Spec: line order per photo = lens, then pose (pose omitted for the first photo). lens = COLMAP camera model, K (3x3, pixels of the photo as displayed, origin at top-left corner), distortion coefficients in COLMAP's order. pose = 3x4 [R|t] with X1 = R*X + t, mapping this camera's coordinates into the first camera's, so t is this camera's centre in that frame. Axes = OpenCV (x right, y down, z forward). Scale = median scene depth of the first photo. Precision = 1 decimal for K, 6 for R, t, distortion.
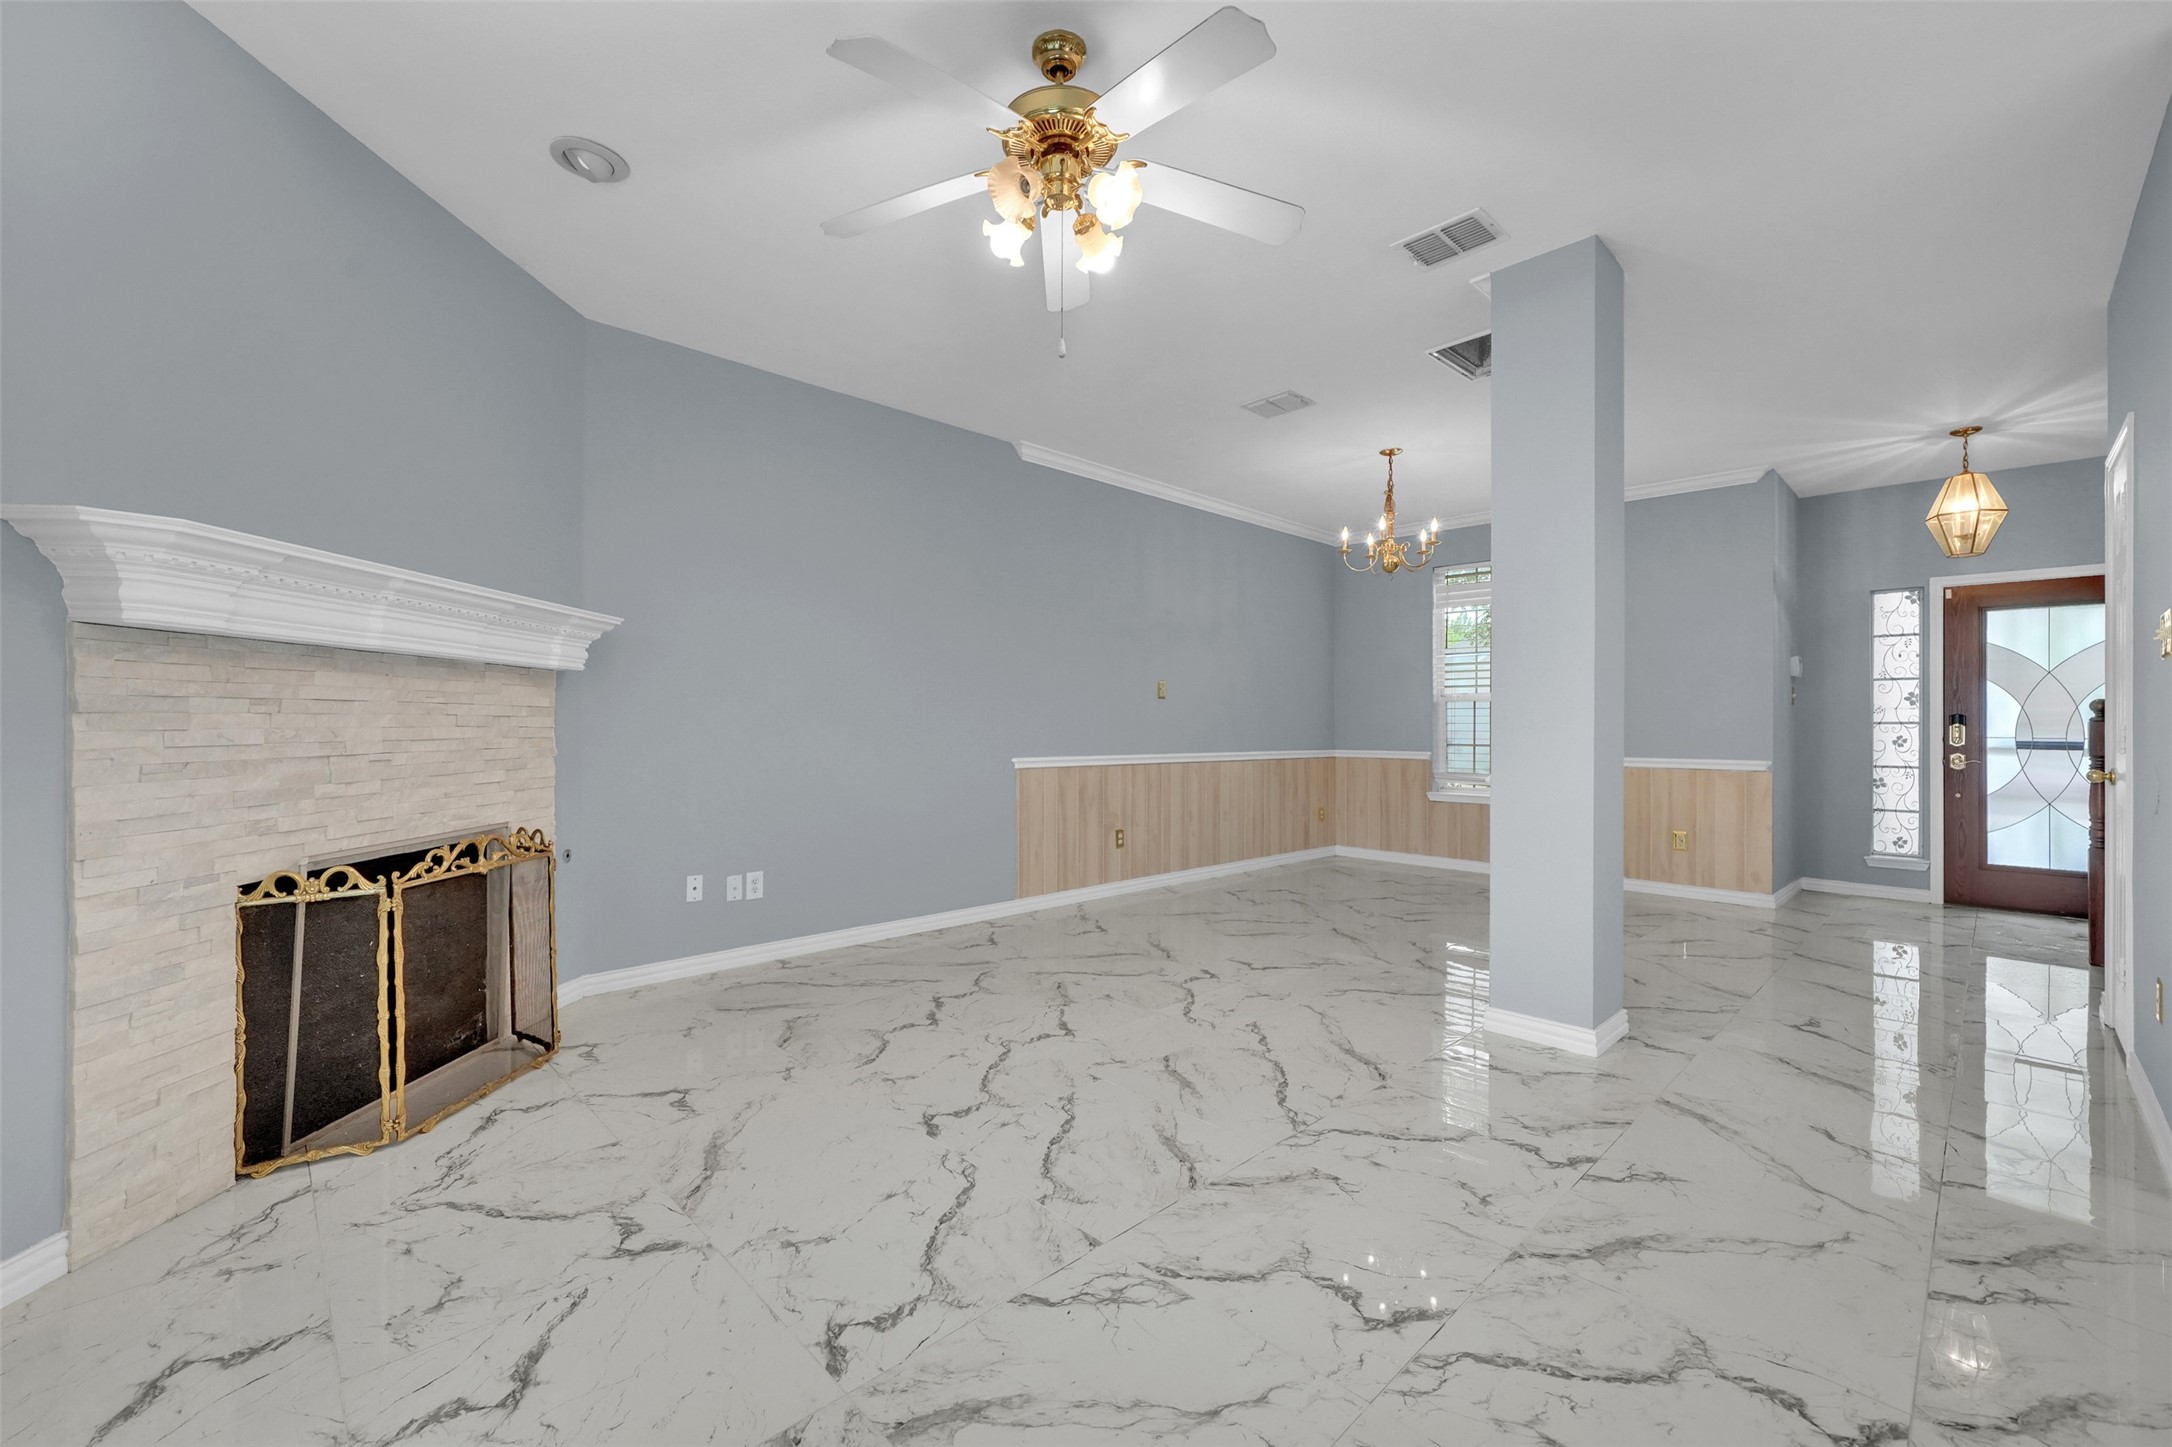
lens RADIAL K [[871.0, 0, 1094.9], [0, 871.0, 729.8], [0, 0, 1]] dist [-0.005491, 0.001110]
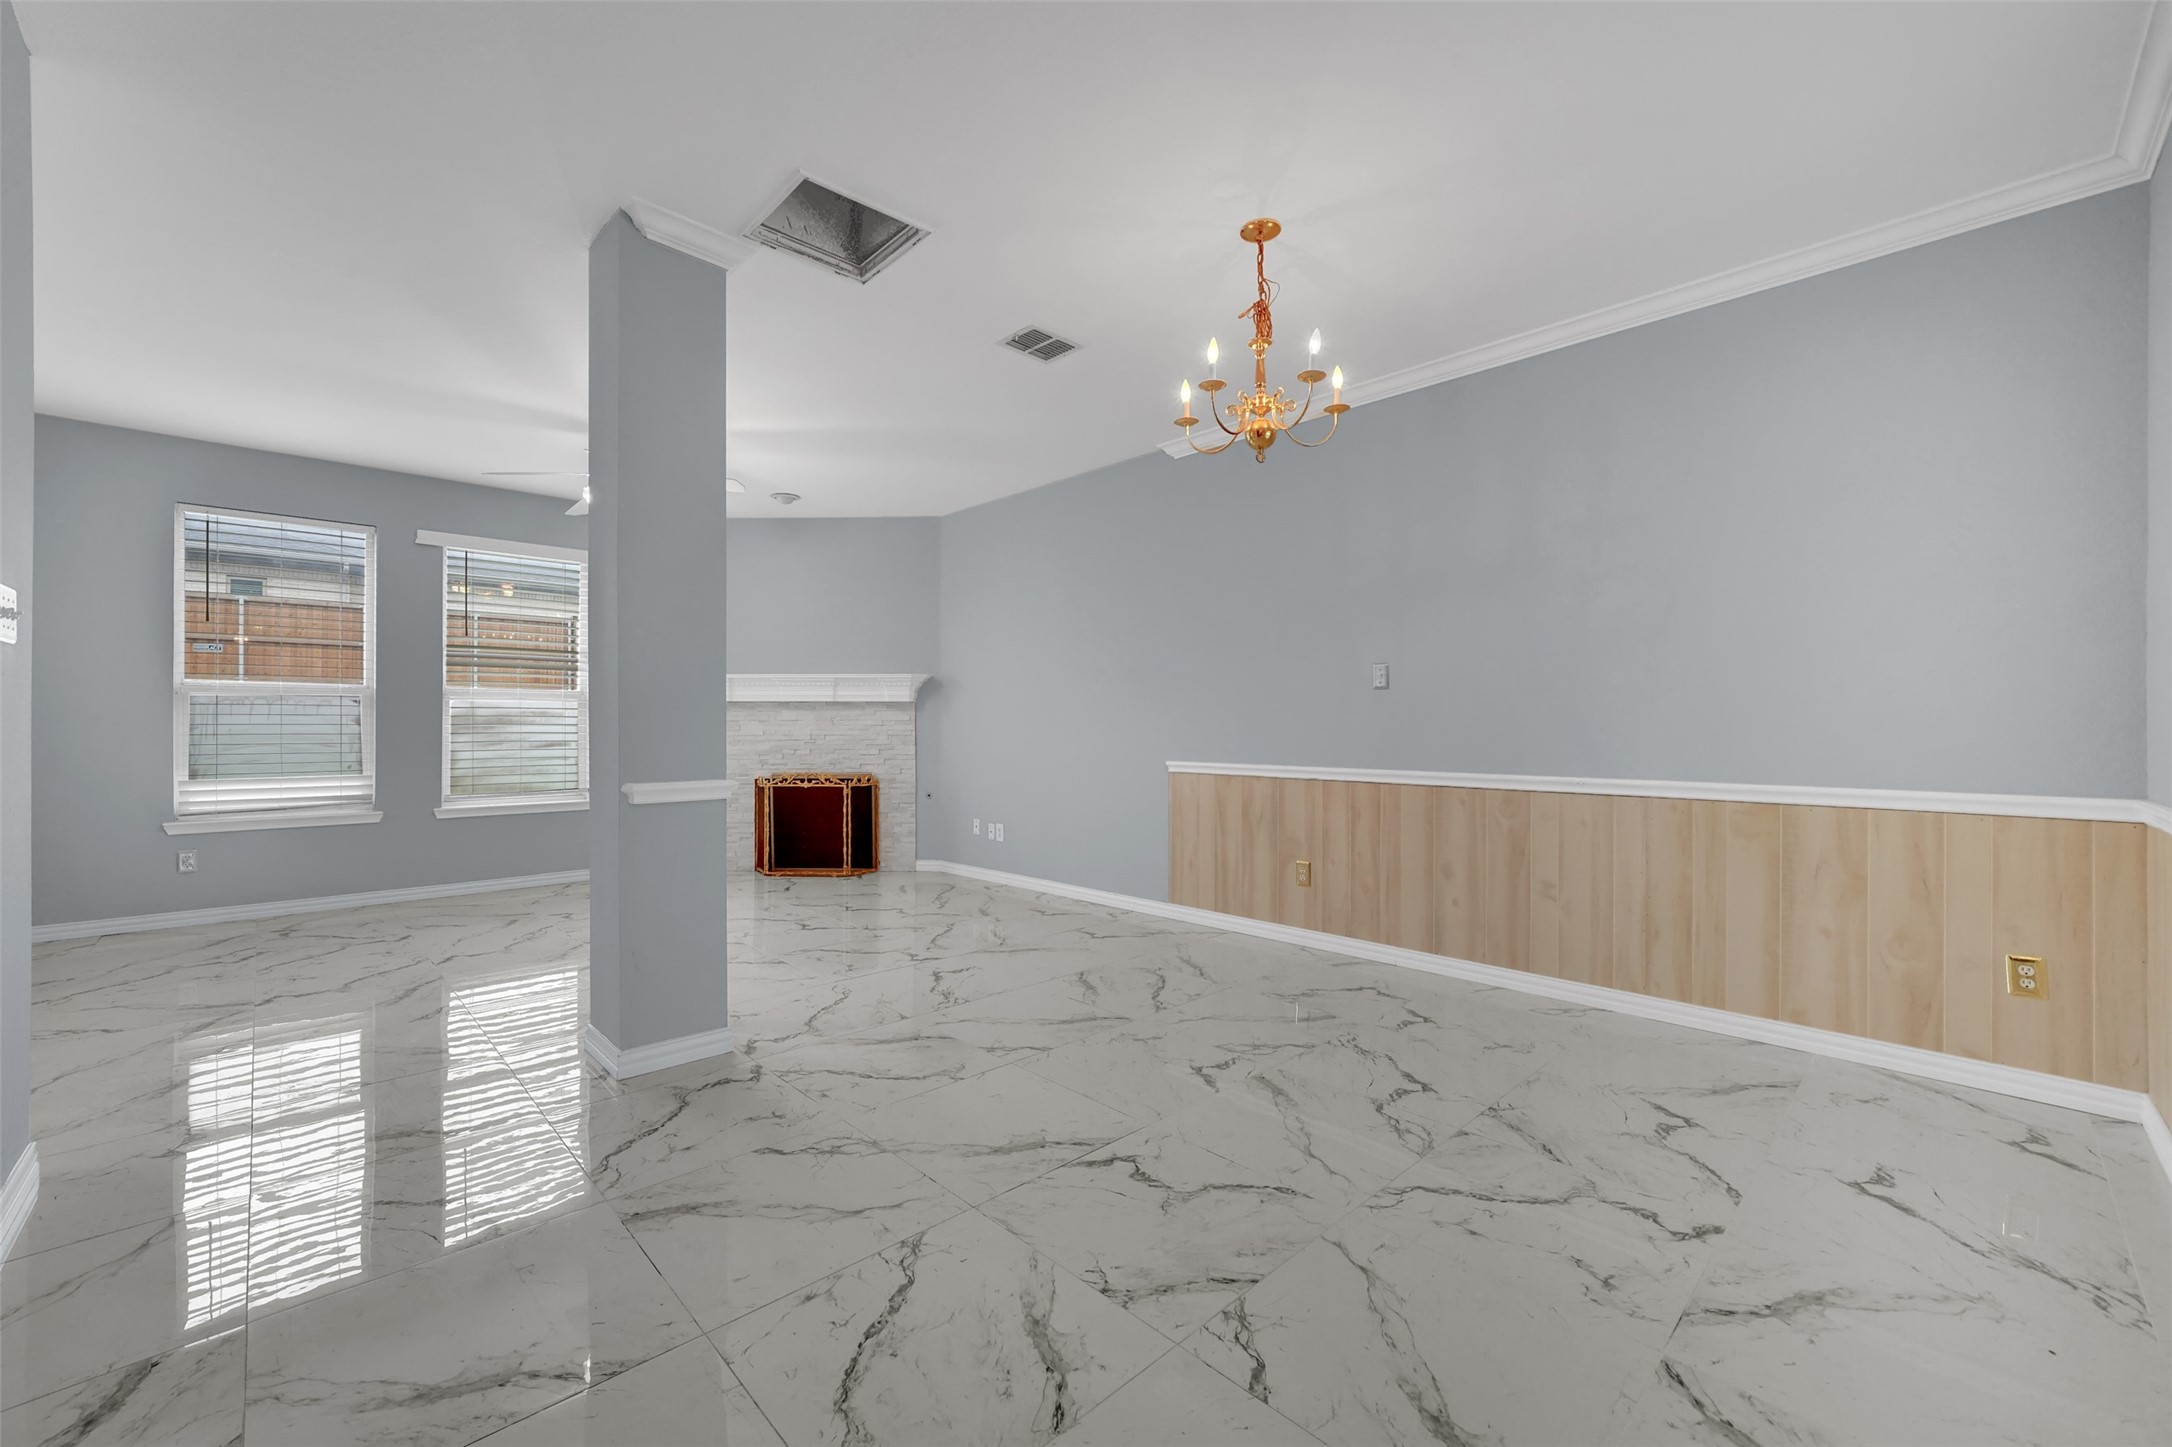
lens RADIAL K [[871.0, 0, 1087.9], [0, 871.0, 725.0], [0, 0, 1]] dist [-0.005491, 0.001110]
pose [[-0.019921, -0.008719, -0.999764, 1.772515], [-0.003252, 0.999957, -0.008656, 0.002304], [0.999796, 0.003079, -0.019948, 1.822376]]
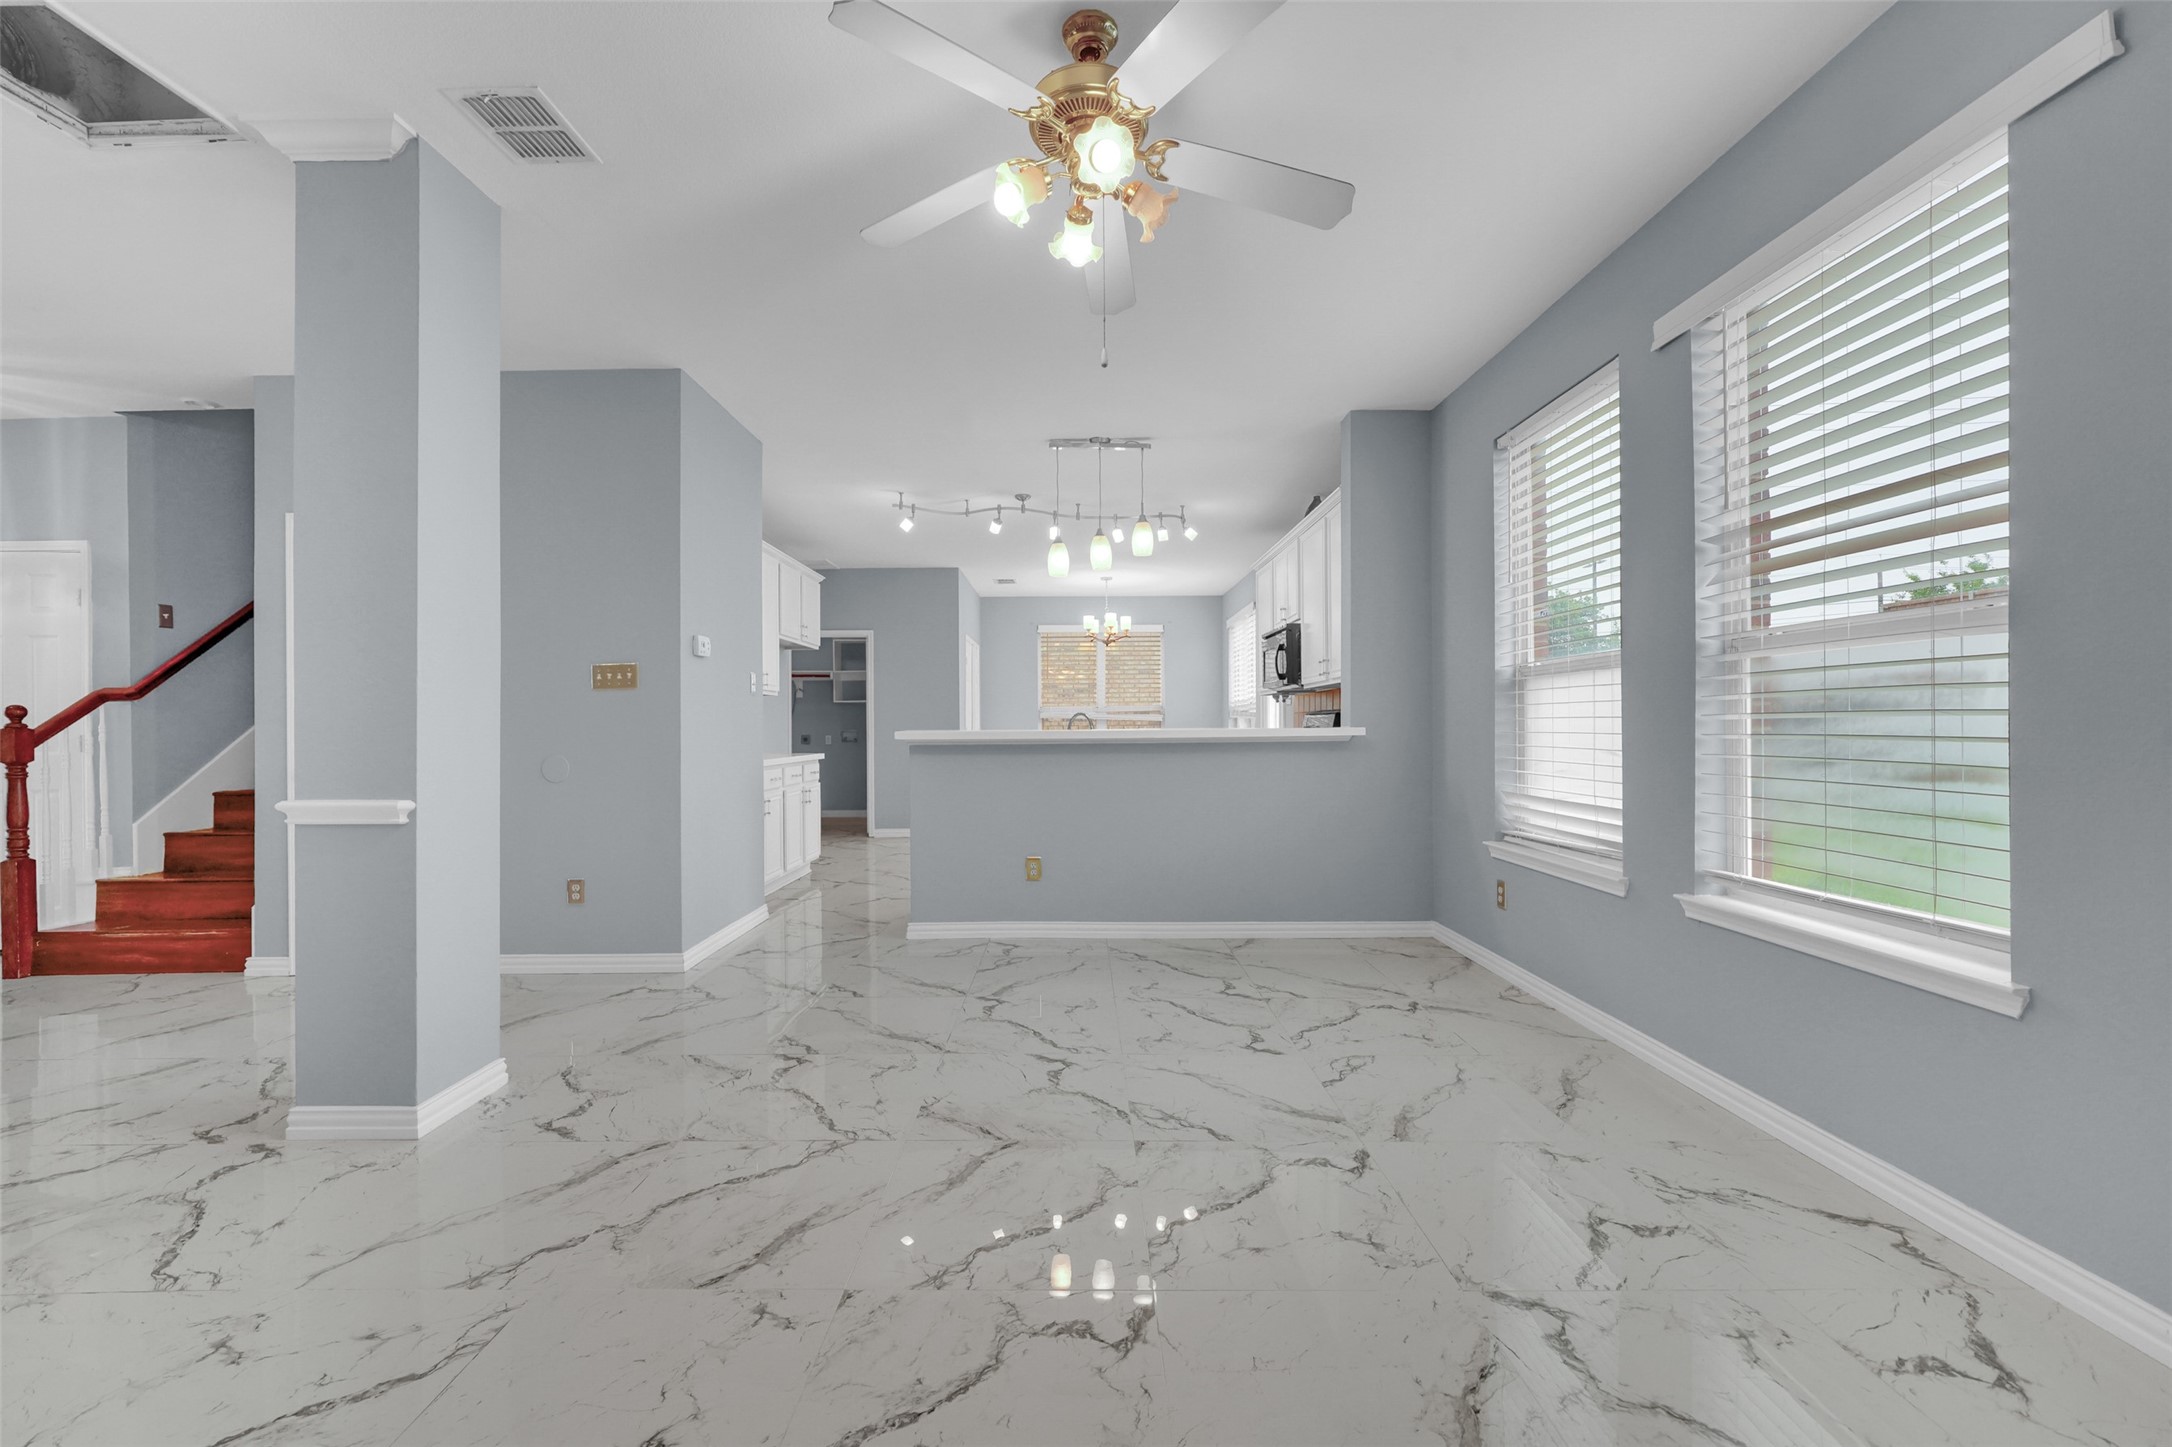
lens RADIAL K [[837.6, 0, 1058.9], [0, 837.6, 728.3], [0, 0, 1]] dist [-0.000936, 0.001020]
pose [[-0.696529, 0.000011, 0.717529, -0.556264], [0.006570, 0.999958, 0.006362, -0.009629], [-0.717499, 0.009145, -0.696500, 1.362527]]
